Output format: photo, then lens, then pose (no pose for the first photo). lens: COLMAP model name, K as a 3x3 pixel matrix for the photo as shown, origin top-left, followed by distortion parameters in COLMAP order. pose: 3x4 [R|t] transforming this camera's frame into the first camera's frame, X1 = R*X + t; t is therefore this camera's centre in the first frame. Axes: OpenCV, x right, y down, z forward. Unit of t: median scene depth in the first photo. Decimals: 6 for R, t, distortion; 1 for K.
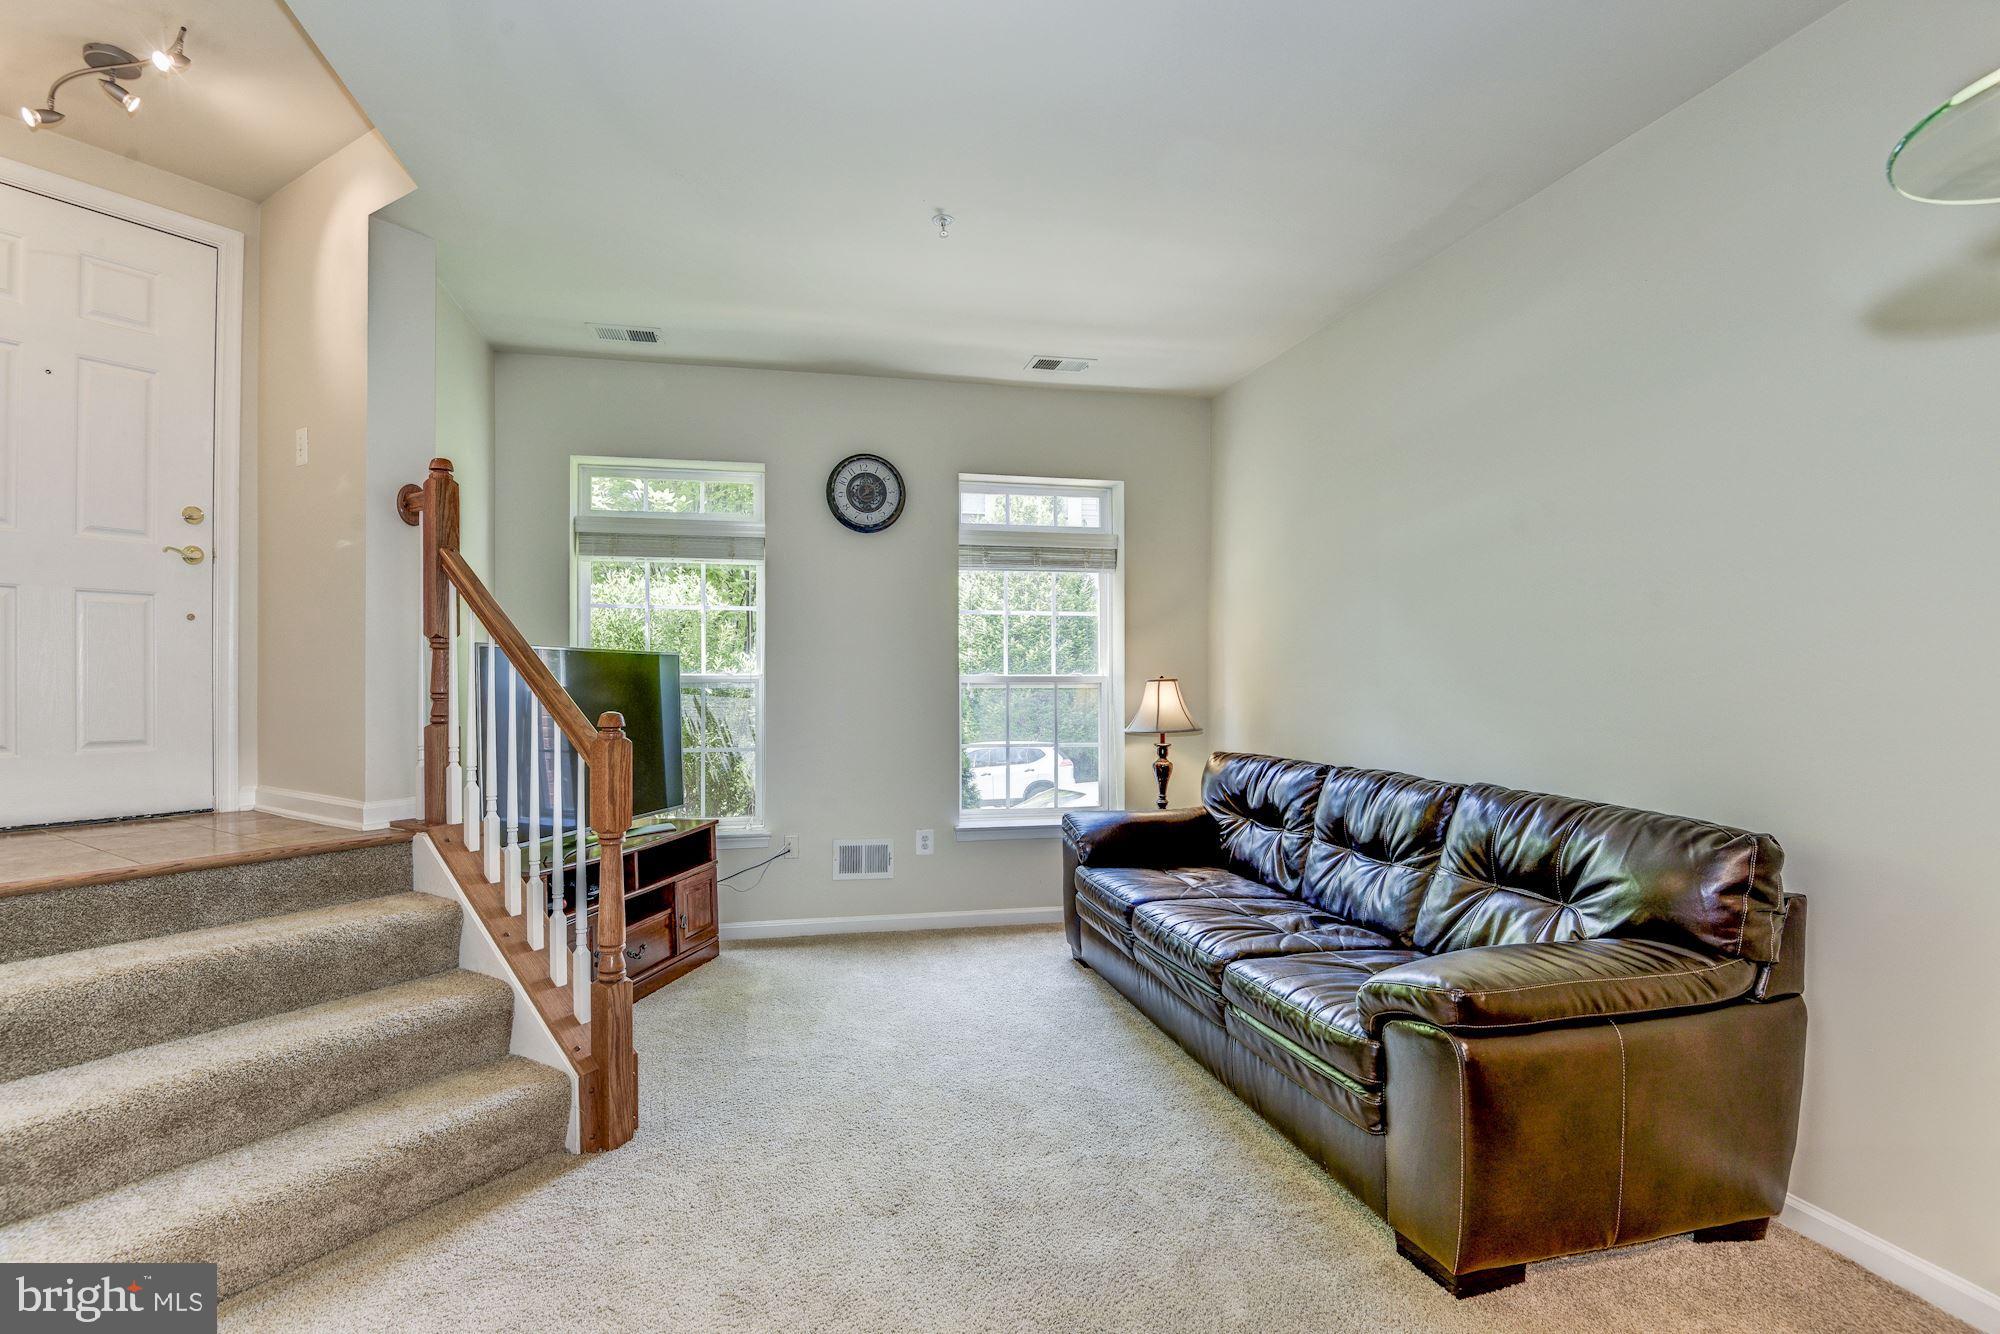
lens RADIAL K [[935.5, 0, 975.4], [0, 935.5, 672.3], [0, 0, 1]] dist [-0.014492, -0.012409]
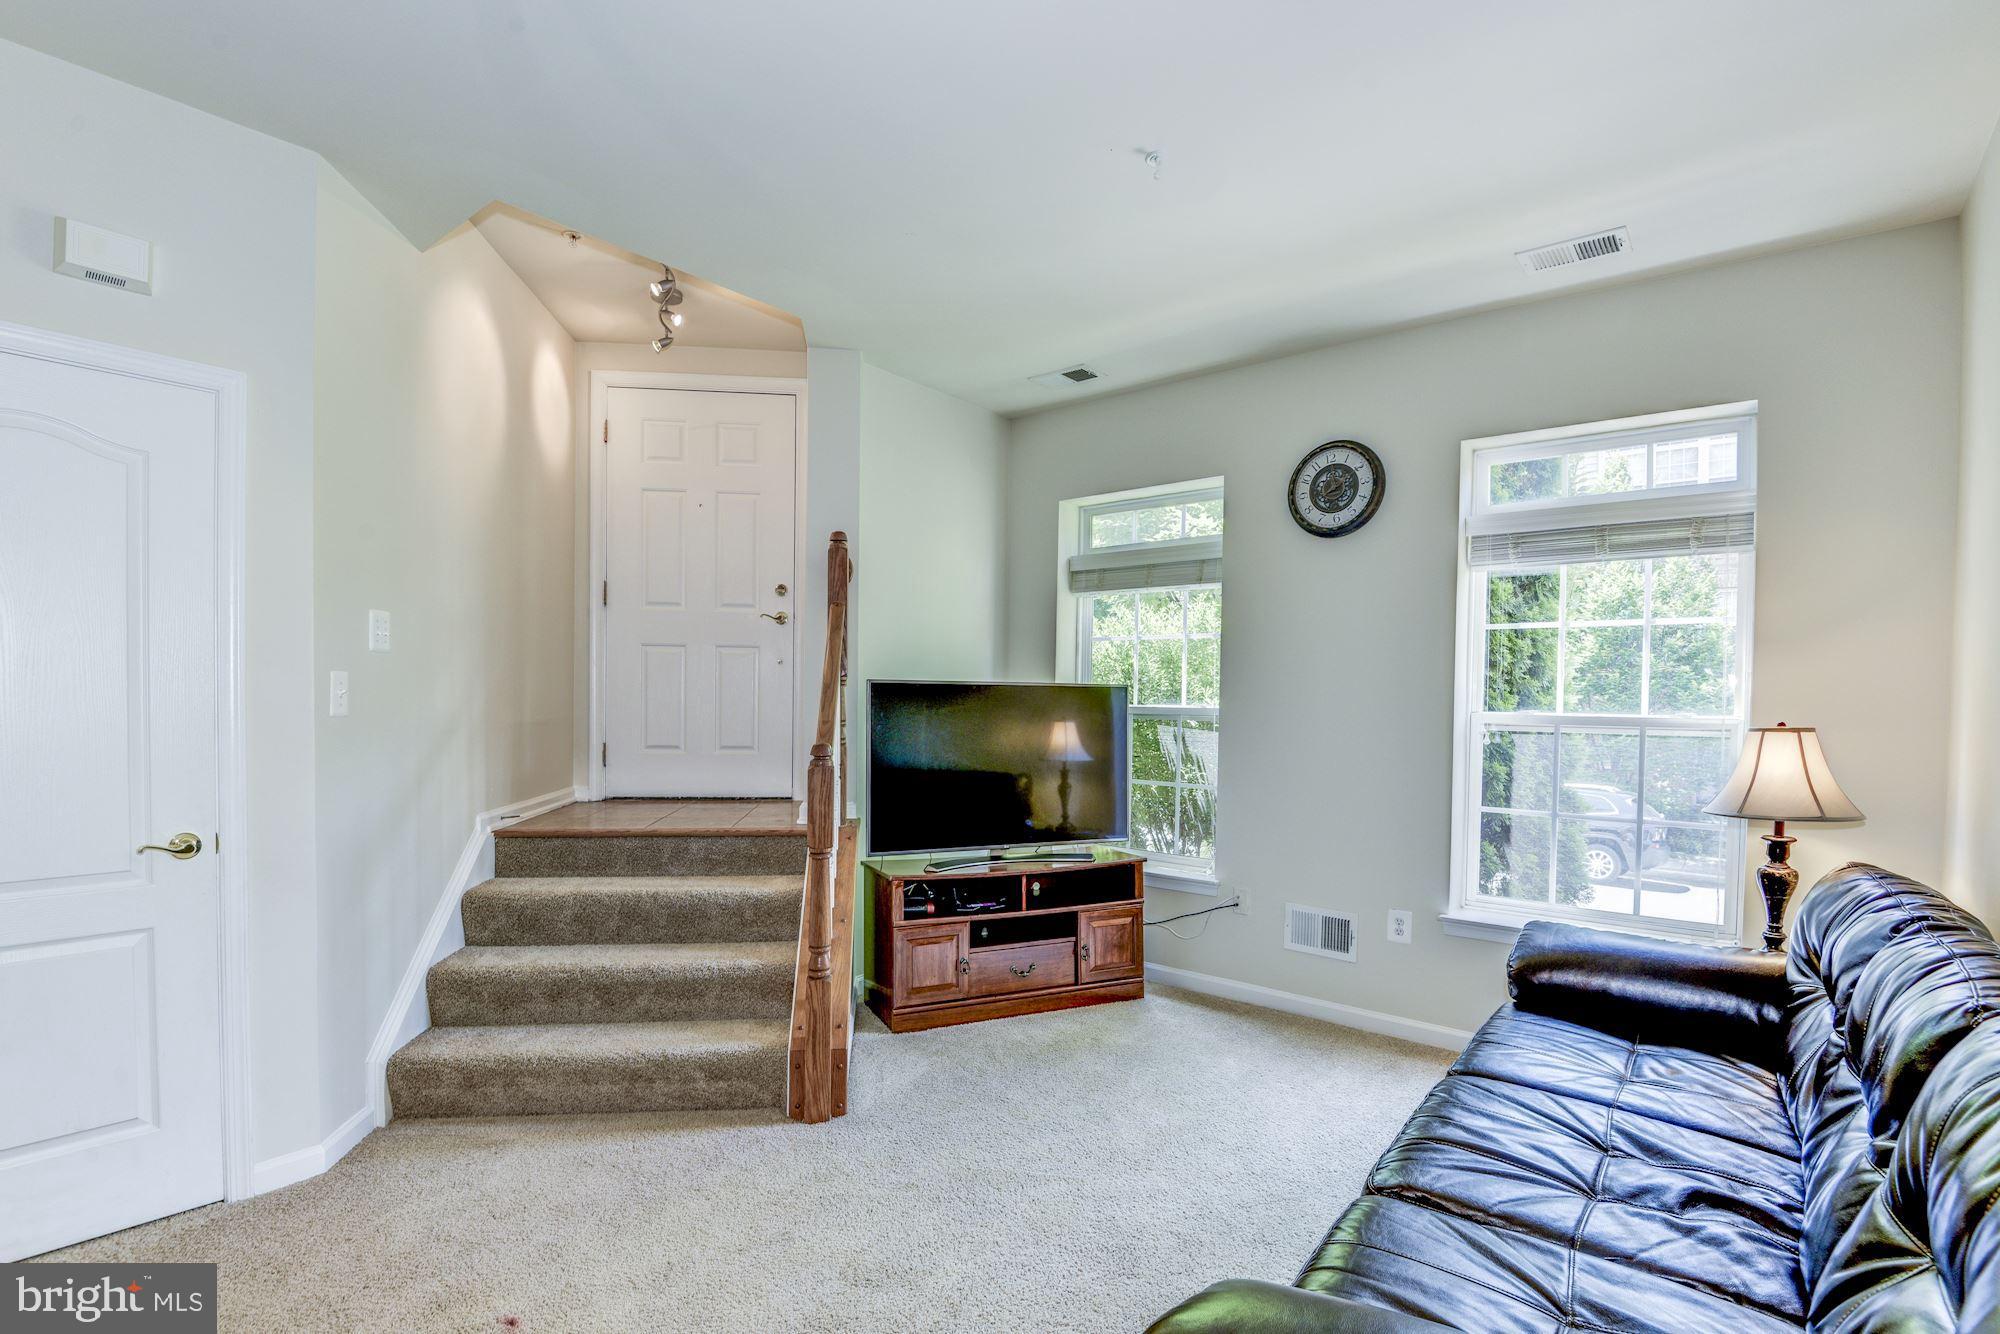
lens RADIAL K [[935.5, 0, 965.0], [0, 935.5, 711.9], [0, 0, 1]] dist [-0.014492, -0.012409]
pose [[0.615562, 0.022242, -0.787775, 0.395009], [-0.006289, 0.999708, 0.023312, -0.015262], [0.788064, -0.009396, 0.615522, 0.281700]]
